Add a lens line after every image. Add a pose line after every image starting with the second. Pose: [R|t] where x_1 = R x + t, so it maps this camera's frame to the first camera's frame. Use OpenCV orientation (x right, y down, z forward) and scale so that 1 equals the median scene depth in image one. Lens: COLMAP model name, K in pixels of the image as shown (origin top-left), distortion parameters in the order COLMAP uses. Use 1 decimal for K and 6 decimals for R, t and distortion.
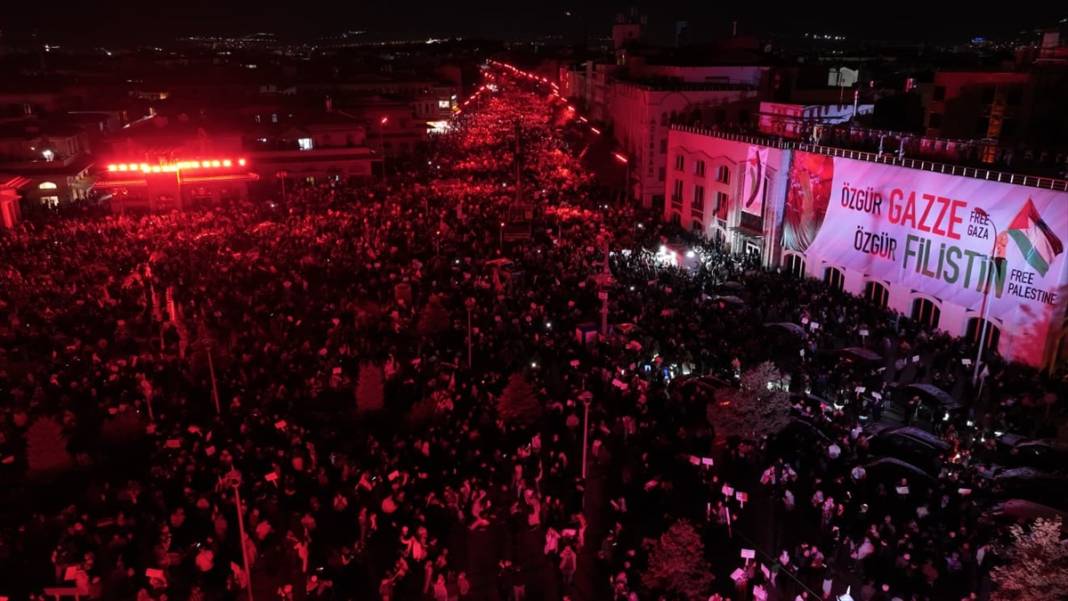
lens RADIAL K [[788.9, 0, 533.3], [0, 788.9, 301.6], [0, 0, 1]] dist [0.008701, 0.003221]
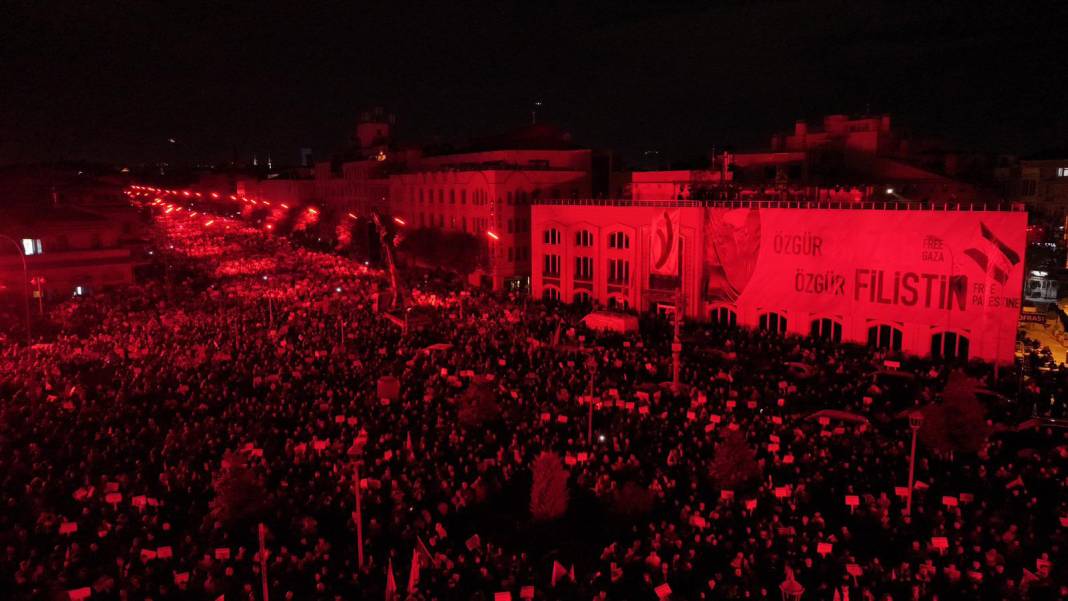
lens RADIAL K [[788.9, 0, 534.4], [0, 788.9, 300.9], [0, 0, 1]] dist [0.008701, 0.003221]
pose [[0.878569, -0.072188, 0.472128, -0.408742], [0.147767, 0.981095, -0.124967, 0.027094], [-0.454181, 0.179557, 0.872627, 0.244638]]
